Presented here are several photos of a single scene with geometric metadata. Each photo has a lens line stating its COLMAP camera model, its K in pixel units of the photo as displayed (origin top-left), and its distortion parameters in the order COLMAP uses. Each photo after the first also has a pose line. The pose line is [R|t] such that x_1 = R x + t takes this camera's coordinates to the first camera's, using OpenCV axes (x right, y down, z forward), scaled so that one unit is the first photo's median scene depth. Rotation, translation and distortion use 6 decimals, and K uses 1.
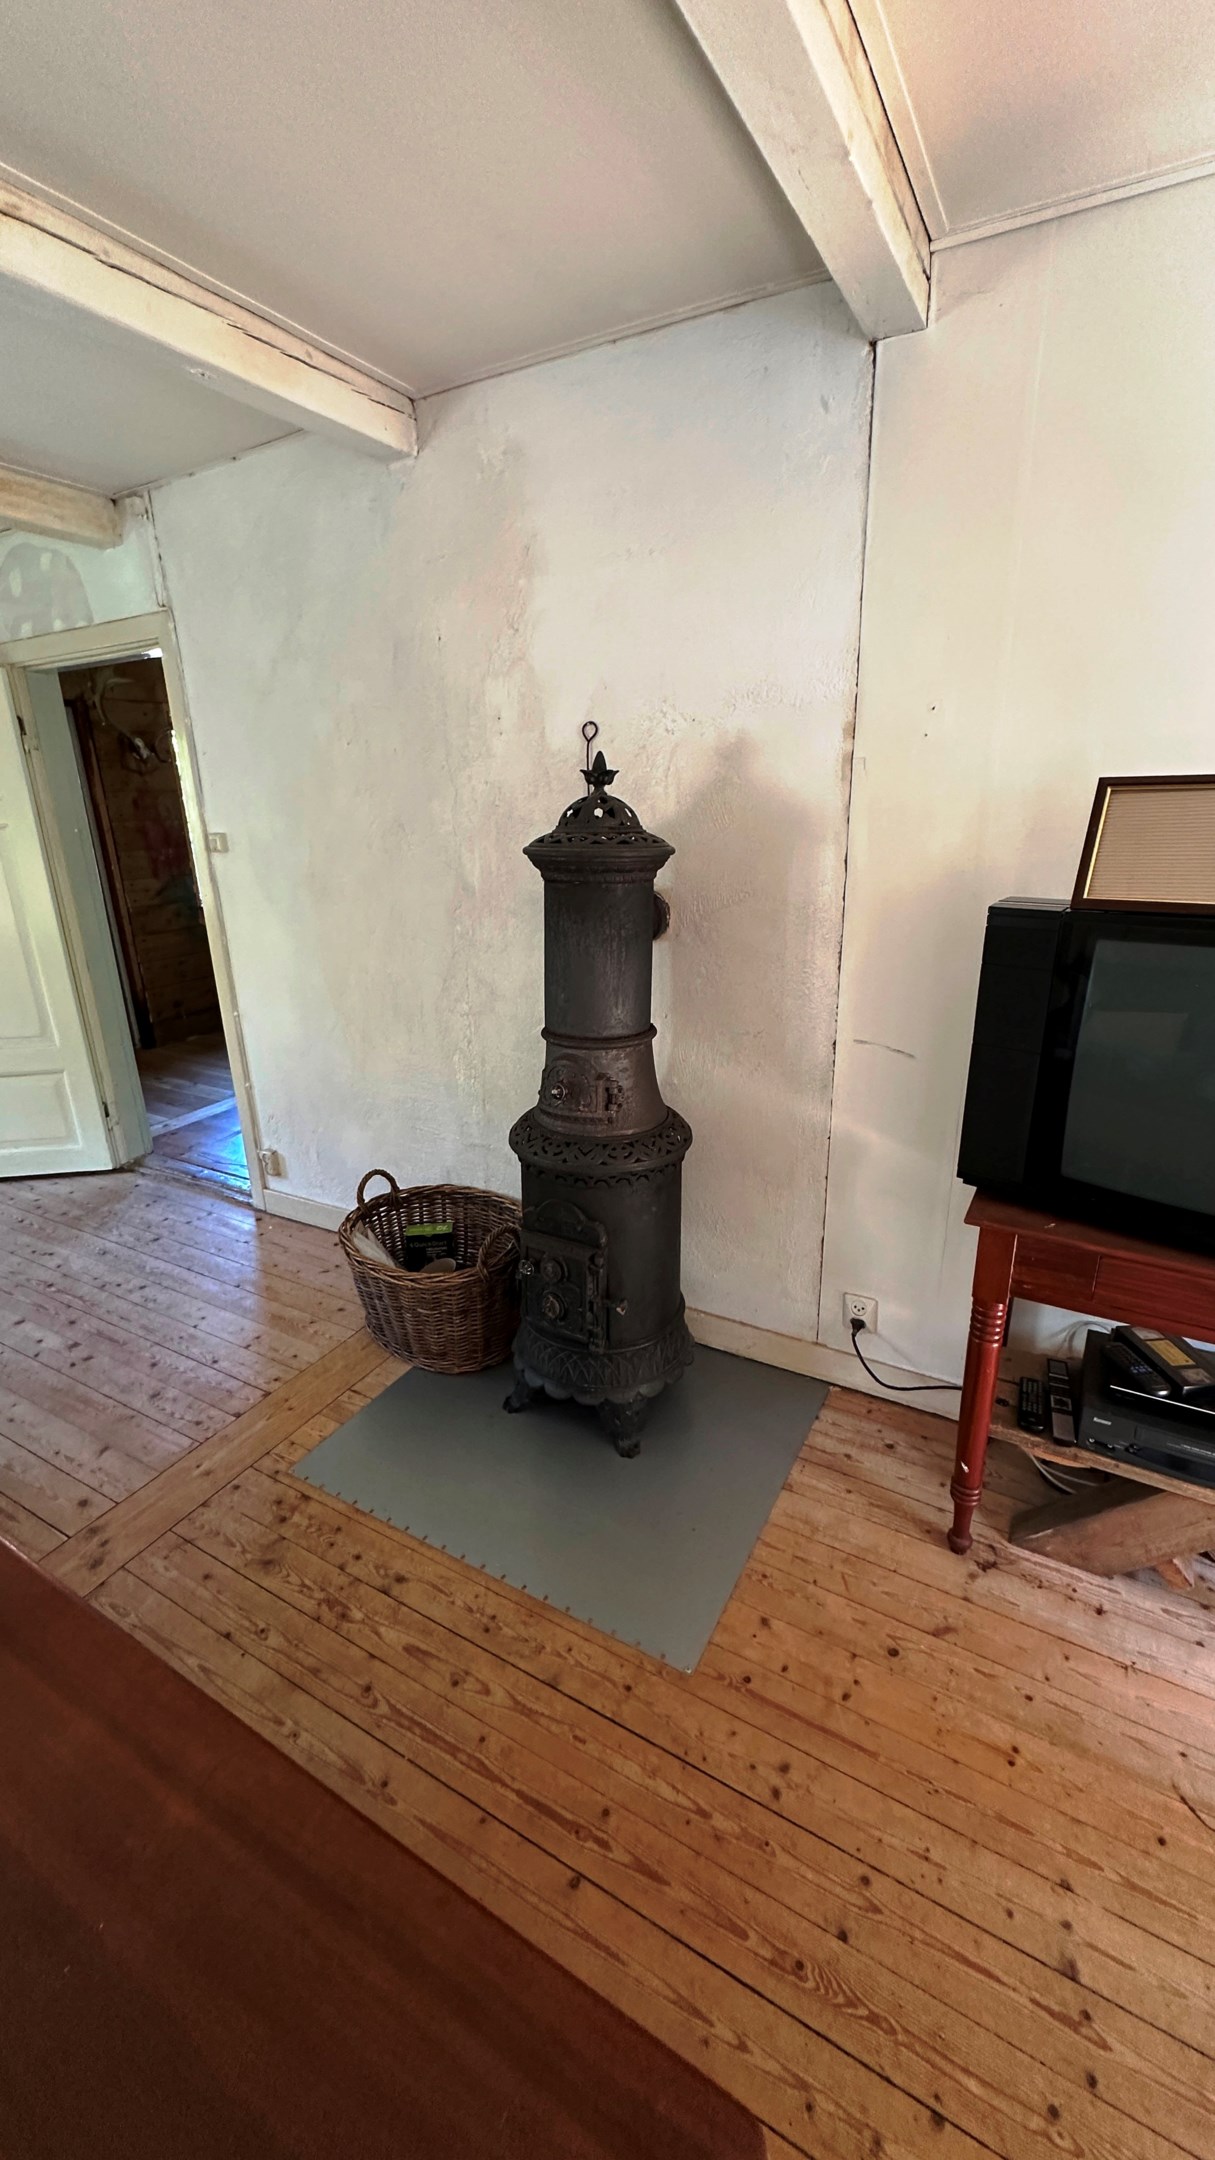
lens RADIAL K [[869.7, 0, 602.9], [0, 869.7, 1079.0], [0, 0, 1]] dist [-0.001183, 0.000718]
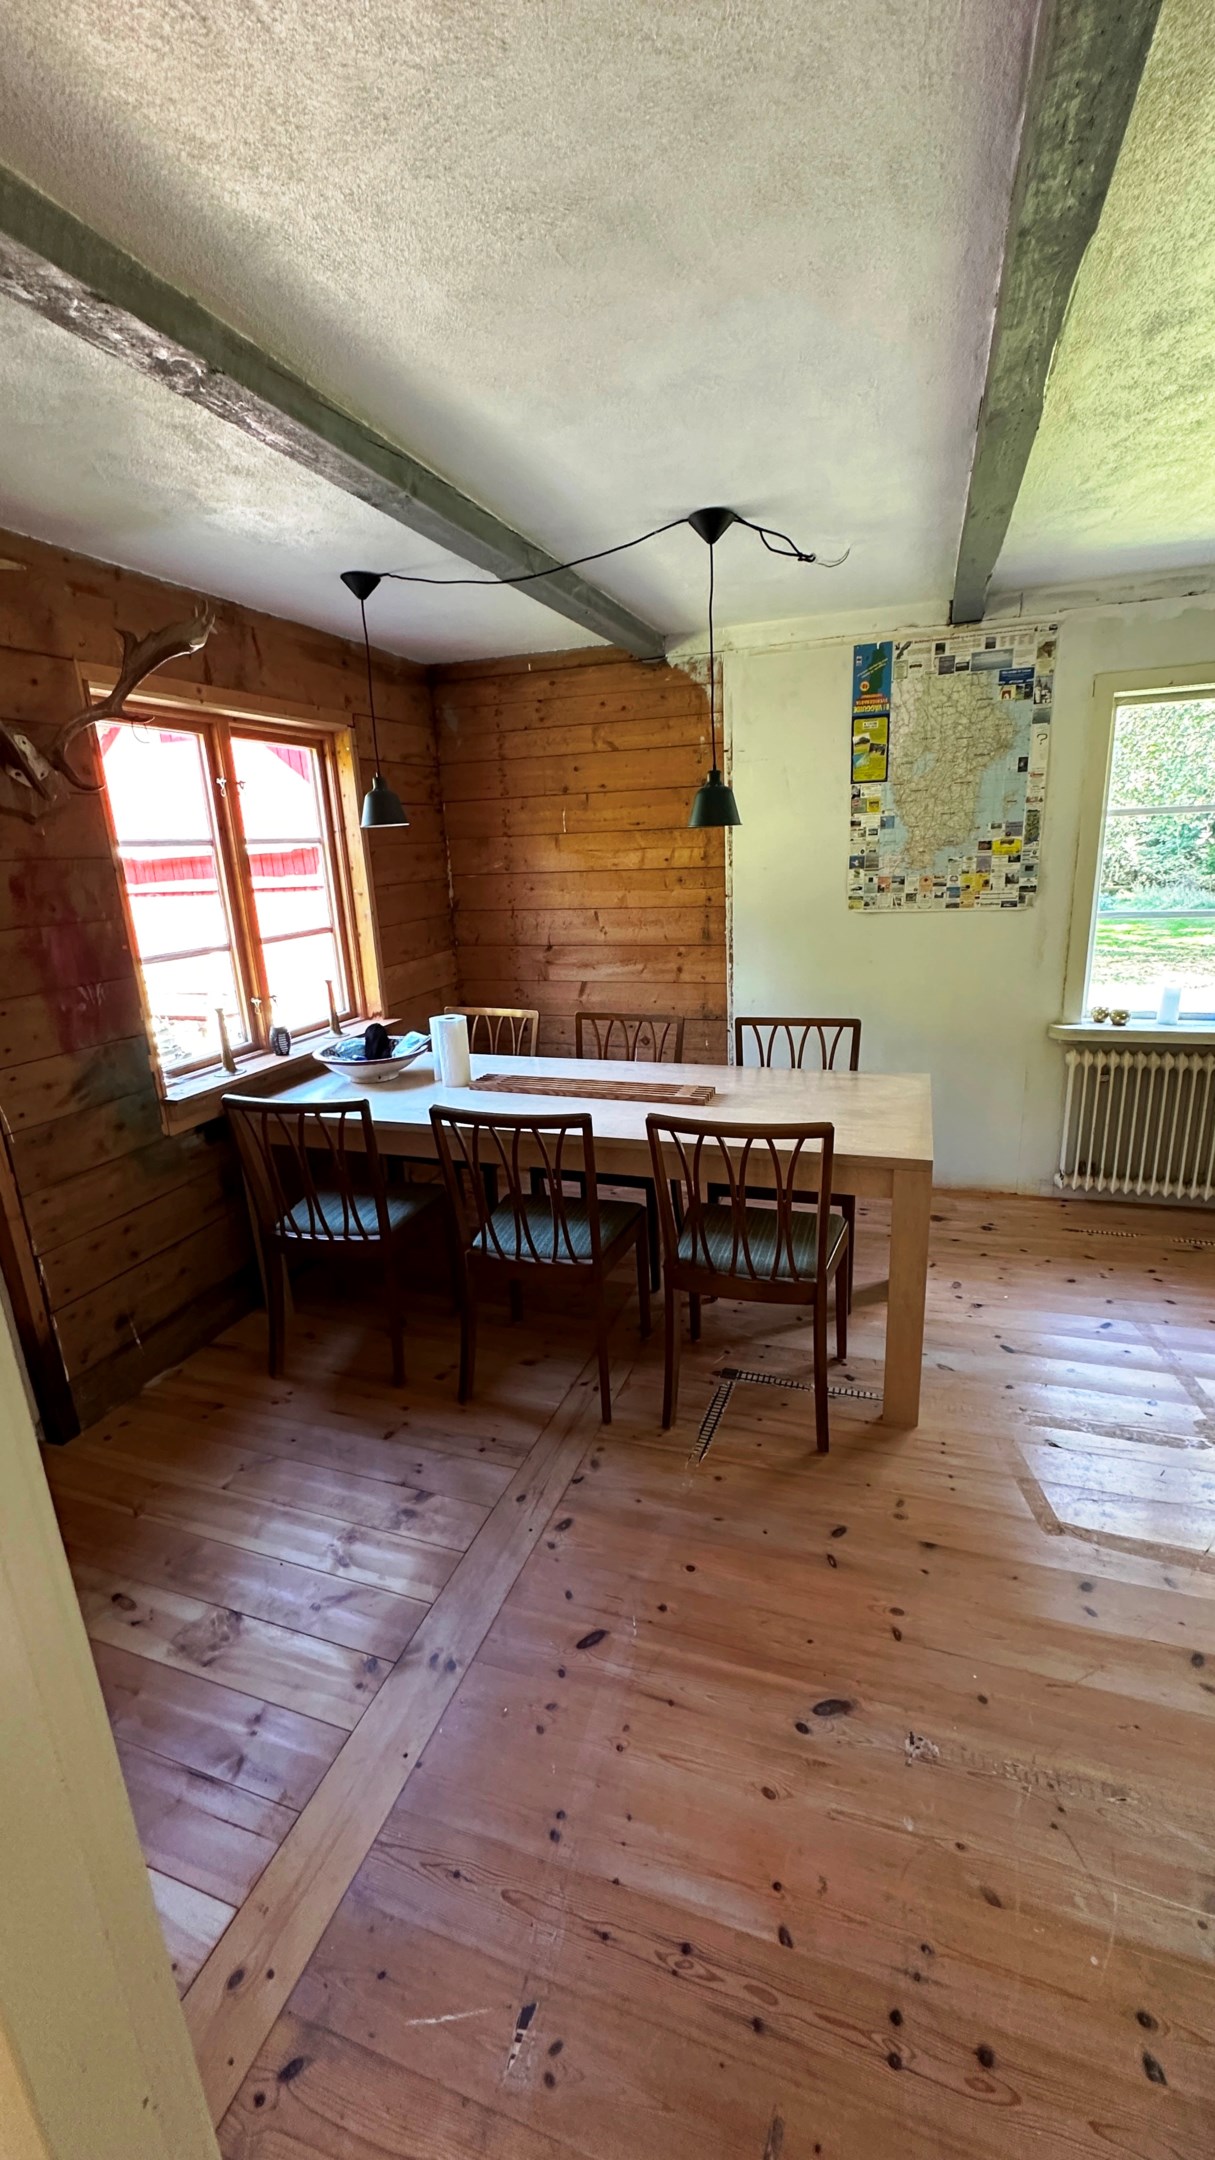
lens RADIAL K [[869.7, 0, 612.3], [0, 869.7, 1081.9], [0, 0, 1]] dist [-0.001183, 0.000718]
pose [[0.985096, -0.068419, 0.157815, -0.320265], [0.078569, 0.995162, -0.058992, -0.173243], [-0.153015, 0.070512, 0.985705, 0.537495]]
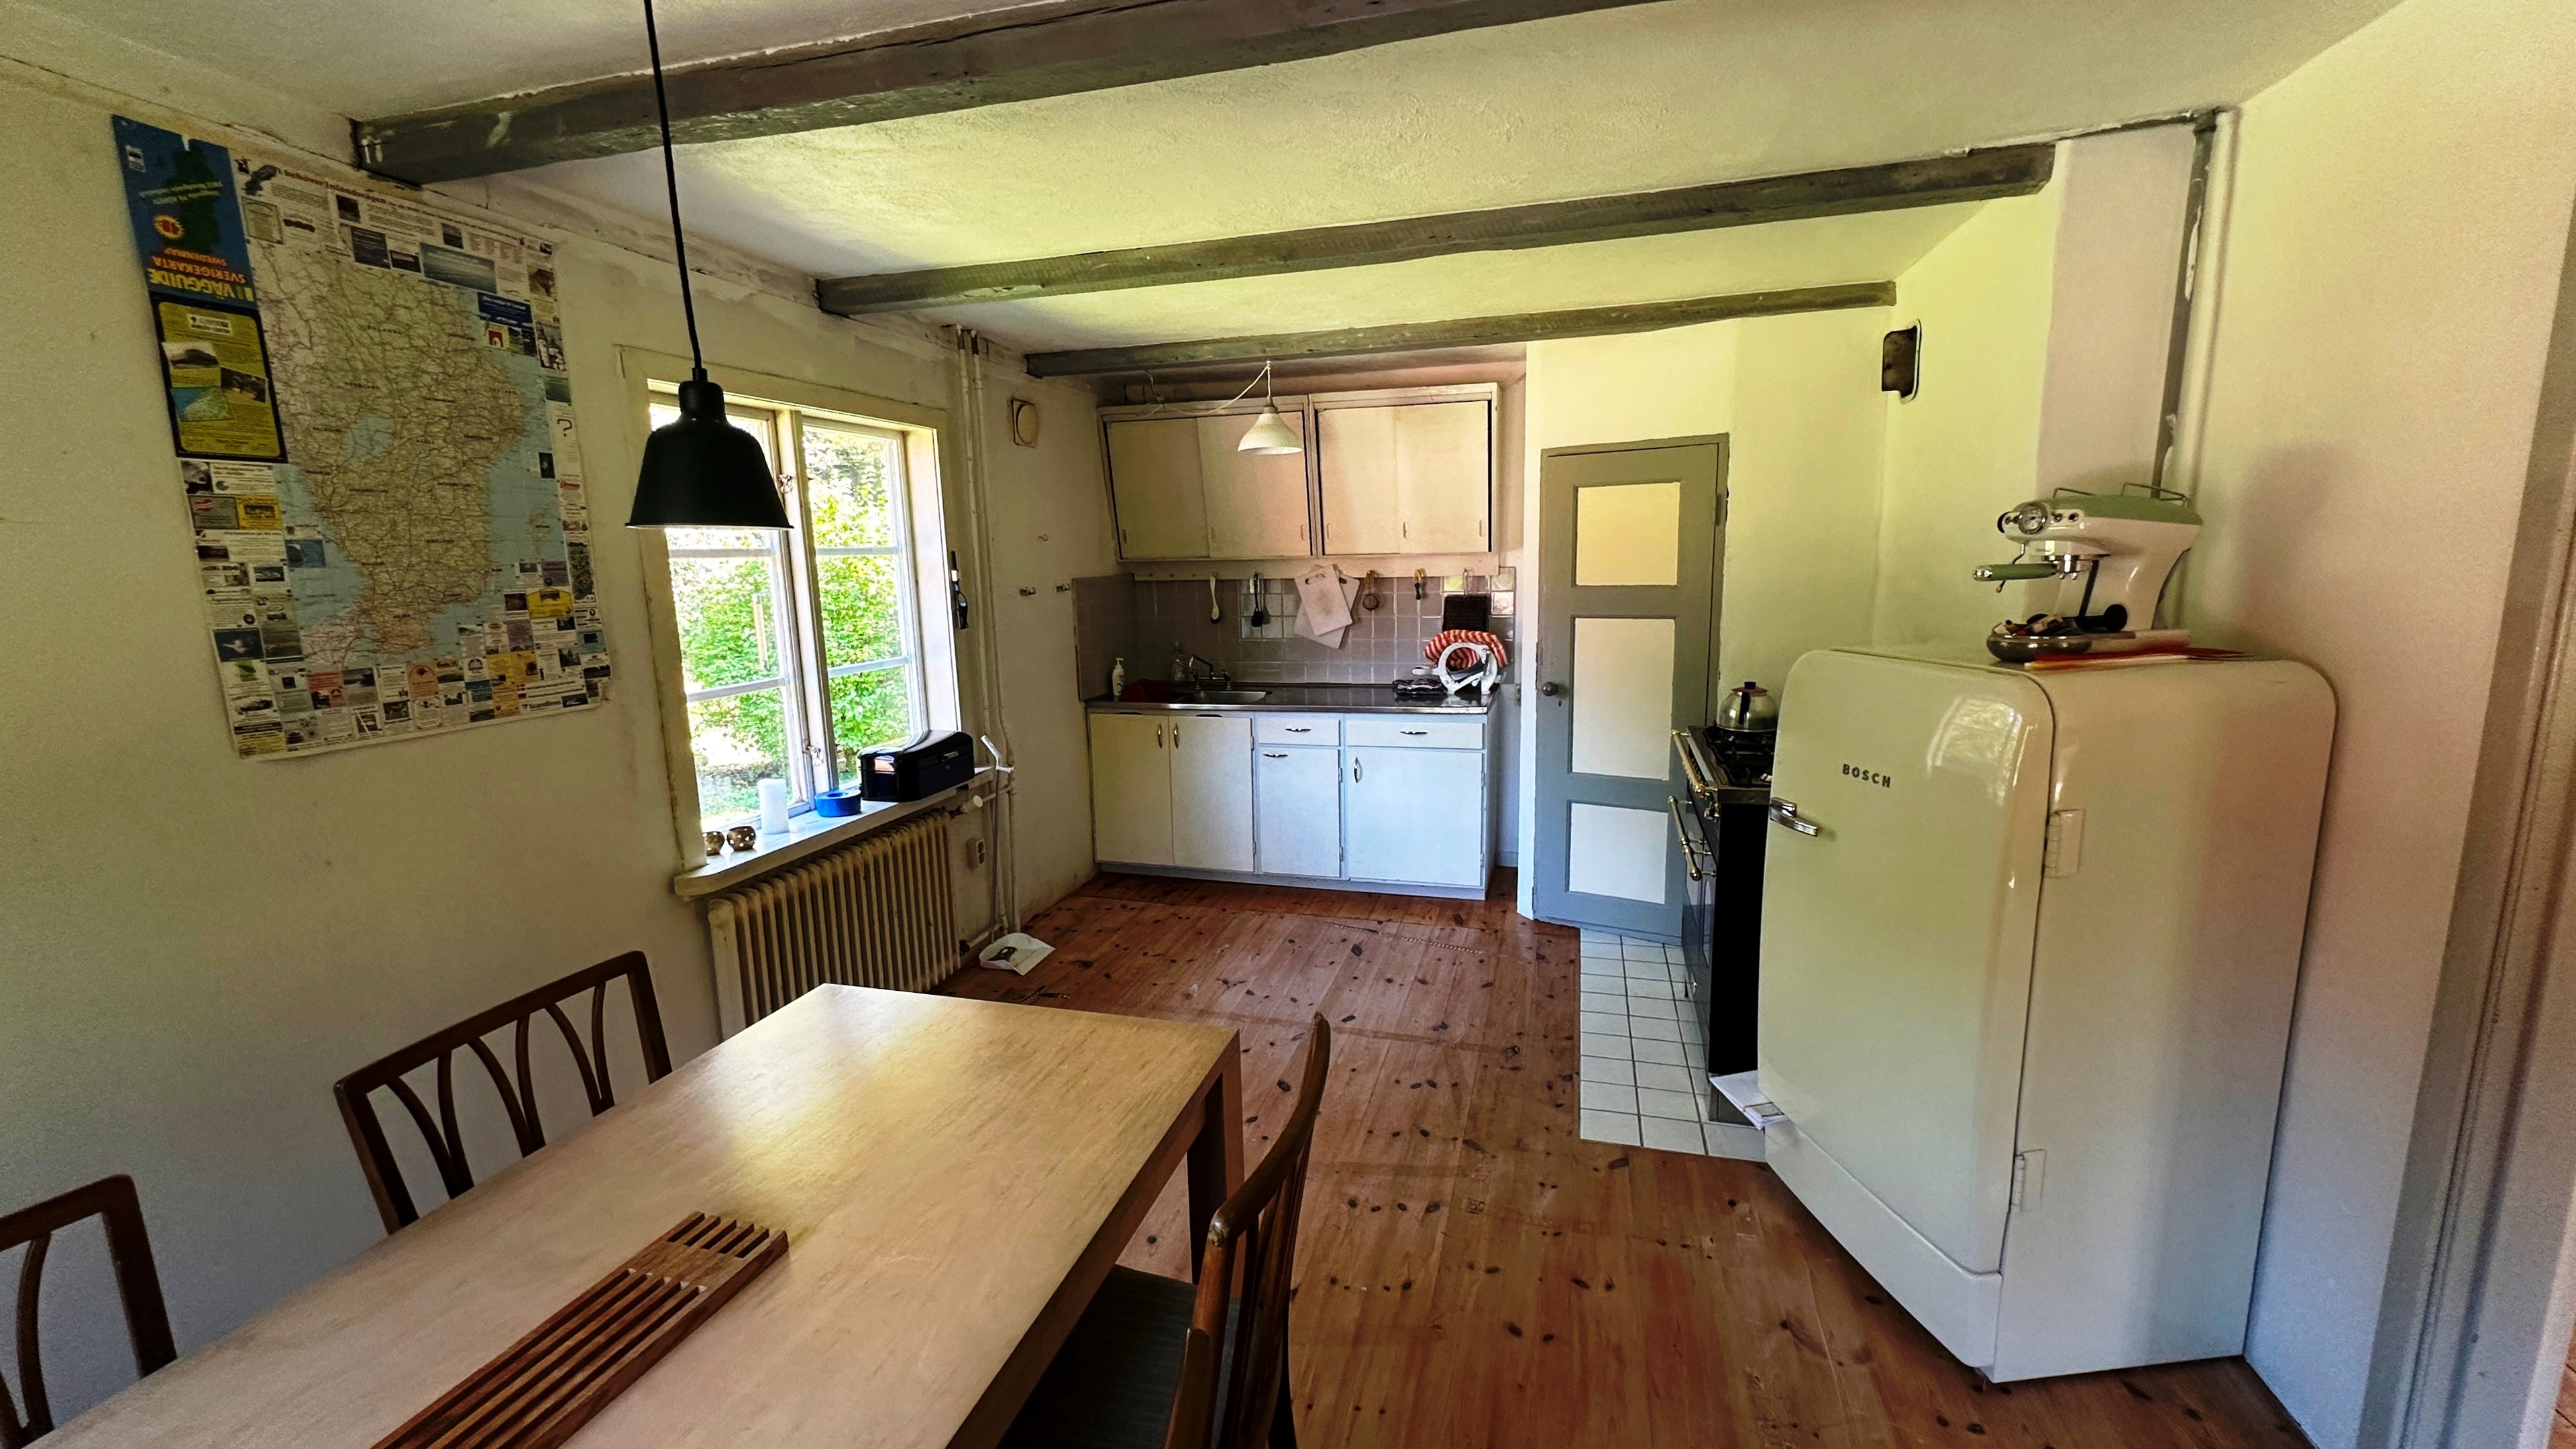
lens RADIAL K [[1037.2, 0, 1291.7], [0, 1037.2, 729.5], [0, 0, 1]] dist [-0.001183, 0.000718]
pose [[-0.234230, -0.143203, 0.961576, -0.531802], [0.332674, 0.917573, 0.217686, -0.453374], [-0.913490, 0.370880, -0.167284, 1.362428]]
